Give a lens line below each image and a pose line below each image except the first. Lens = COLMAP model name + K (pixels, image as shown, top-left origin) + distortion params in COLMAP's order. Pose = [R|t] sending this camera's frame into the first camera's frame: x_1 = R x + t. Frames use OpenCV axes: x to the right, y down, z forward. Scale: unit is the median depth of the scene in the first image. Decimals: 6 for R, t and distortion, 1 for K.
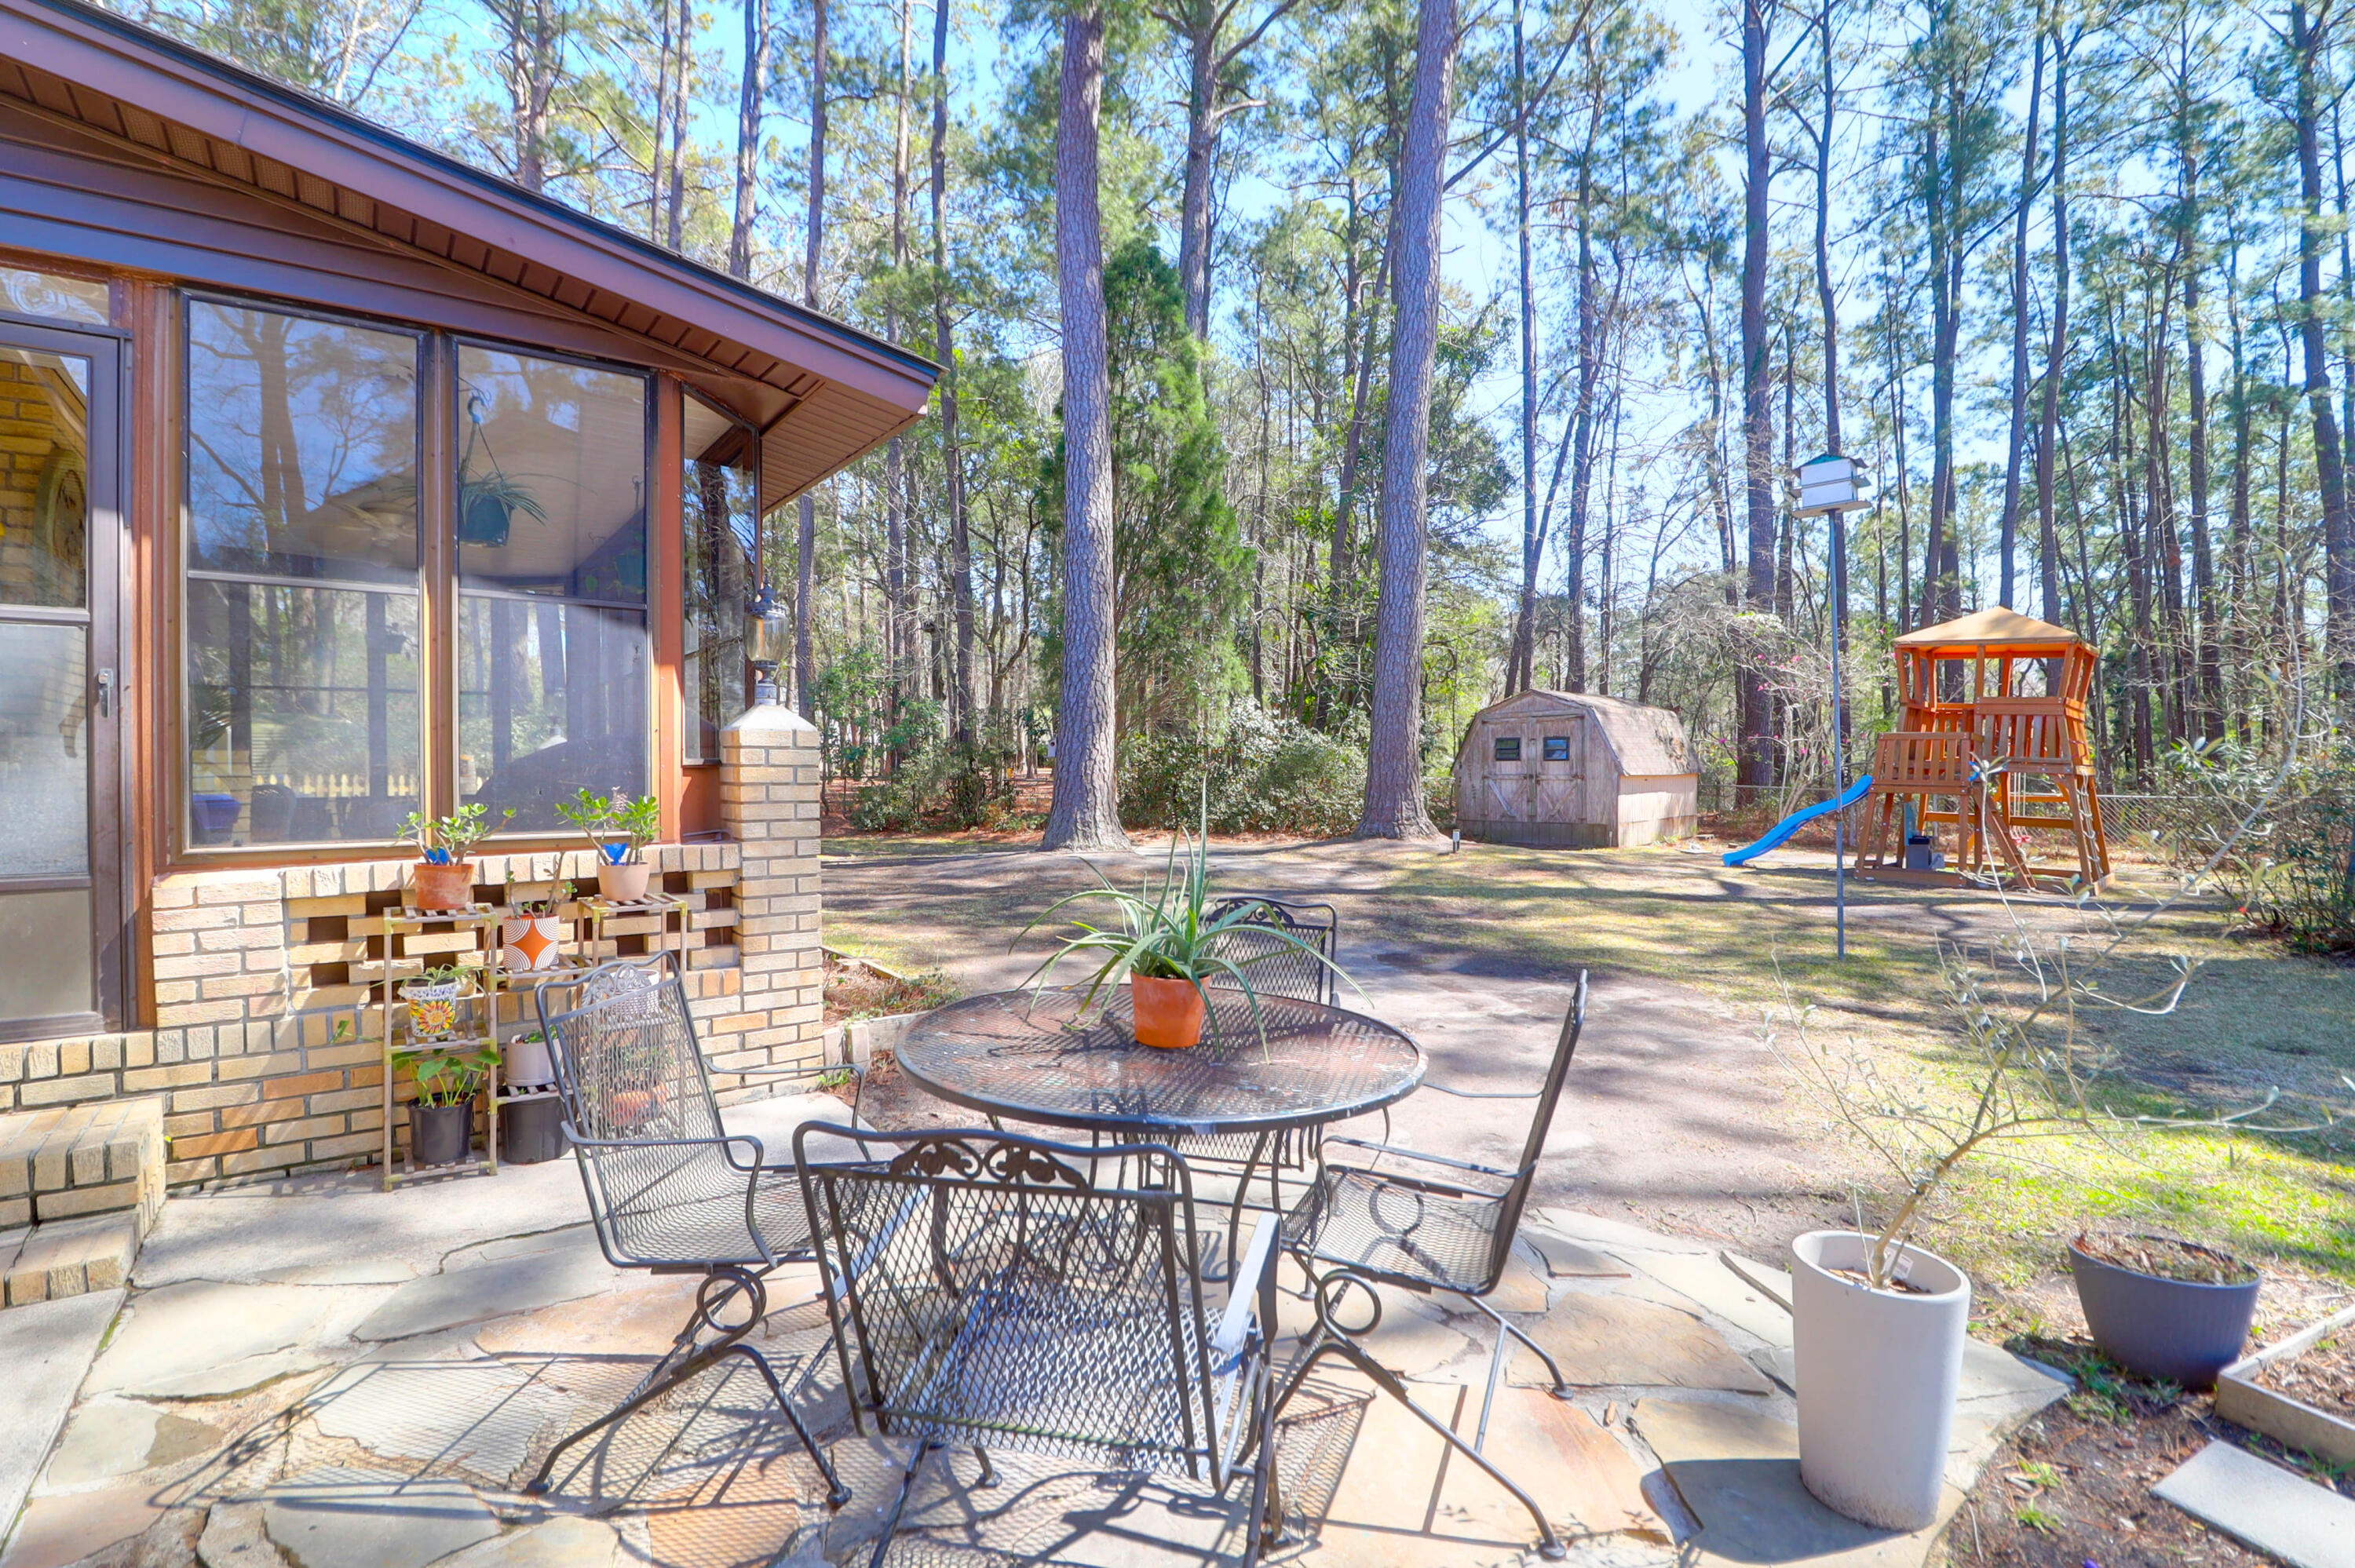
lens RADIAL K [[1081.6, 0, 1175.5], [0, 1081.6, 764.0], [0, 0, 1]] dist [0.000957, 0.000069]
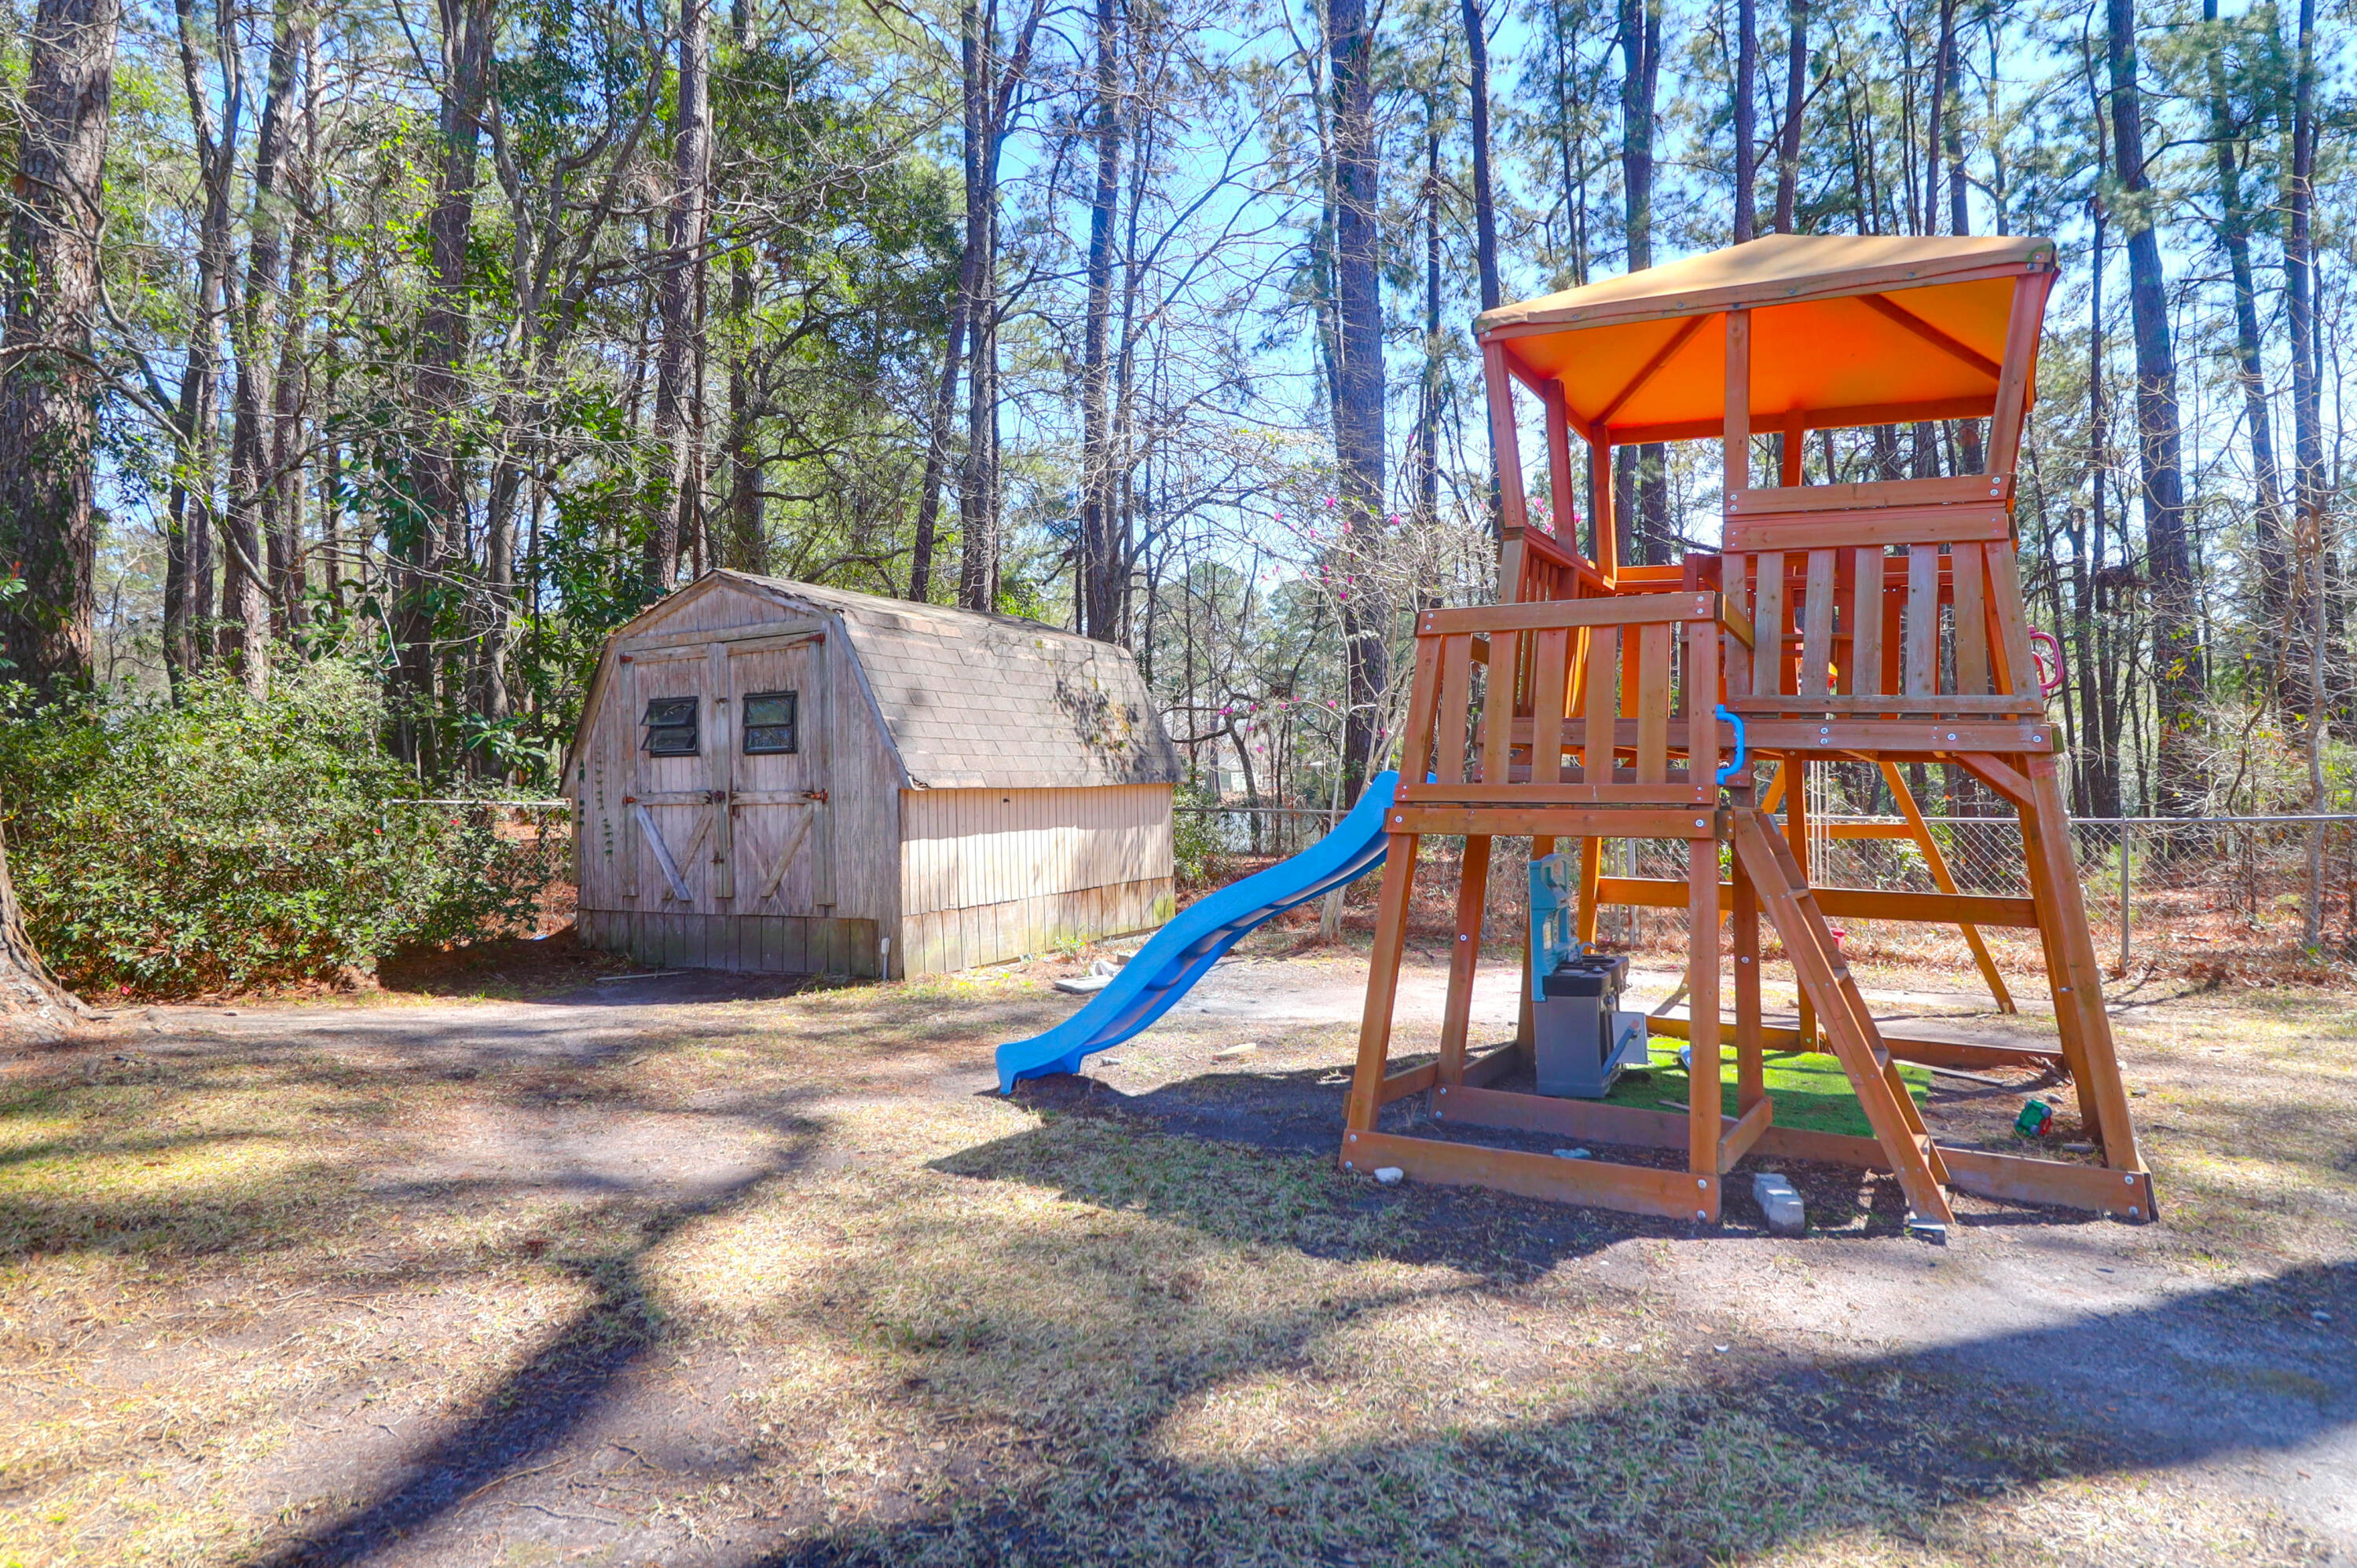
lens RADIAL K [[1420.9, 0, 1178.5], [0, 1420.9, 784.0], [0, 0, 1]] dist [0.000064, -0.000036]
pose [[0.953871, -0.003800, 0.300191, 0.334914], [0.004359, 0.999990, -0.001194, 0.008451], [-0.300184, 0.002447, 0.953878, 0.472224]]
